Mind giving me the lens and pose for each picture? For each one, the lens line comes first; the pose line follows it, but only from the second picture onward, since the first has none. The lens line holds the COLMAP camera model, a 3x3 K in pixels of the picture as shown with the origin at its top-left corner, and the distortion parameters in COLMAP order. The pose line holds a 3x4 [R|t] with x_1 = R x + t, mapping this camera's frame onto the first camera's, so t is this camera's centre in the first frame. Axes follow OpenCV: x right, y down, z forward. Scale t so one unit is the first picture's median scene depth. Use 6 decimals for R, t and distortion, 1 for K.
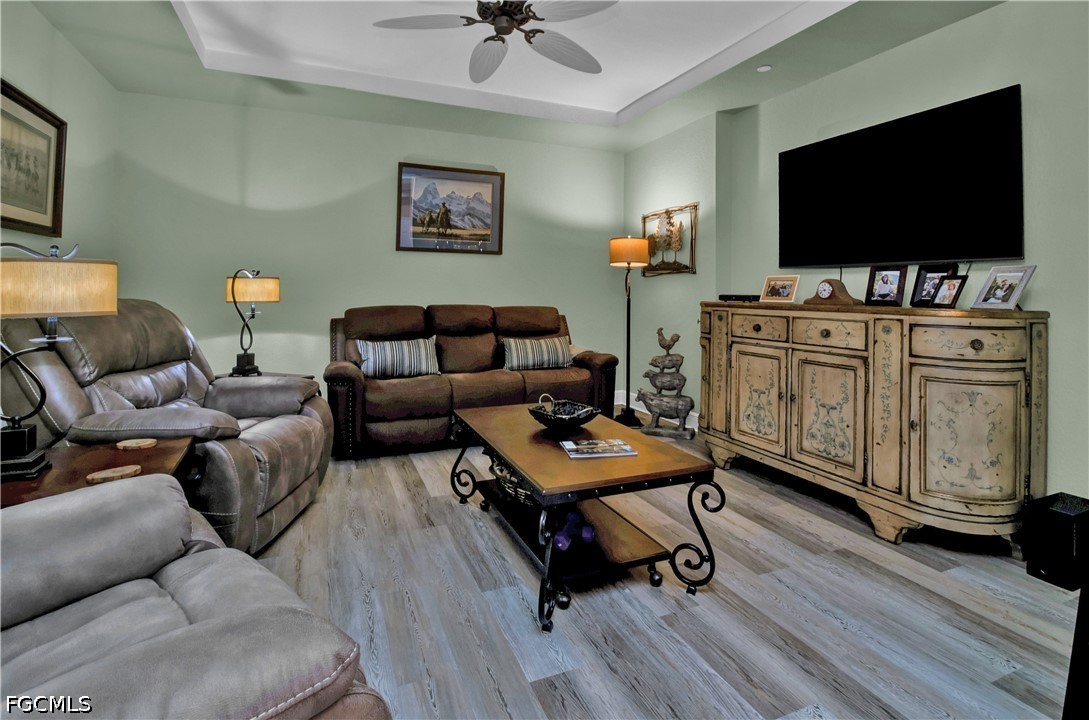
lens RADIAL K [[529.0, 0, 542.3], [0, 529.0, 293.7], [0, 0, 1]] dist [0.001681, -0.014357]
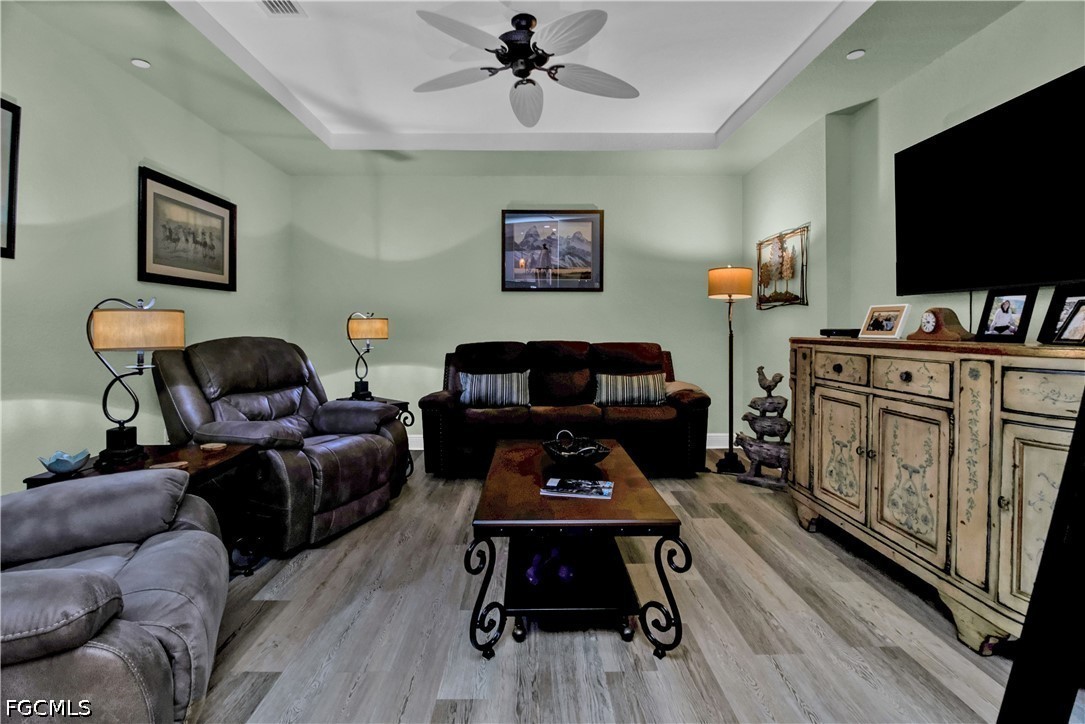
lens RADIAL K [[510.7, 0, 534.5], [0, 510.7, 339.7], [0, 0, 1]] dist [0.000621, -0.013370]
pose [[0.925887, -0.001892, -0.377797, 0.251874], [0.009038, 0.999812, 0.017143, 0.000954], [0.377694, -0.019286, 0.925730, 0.067530]]
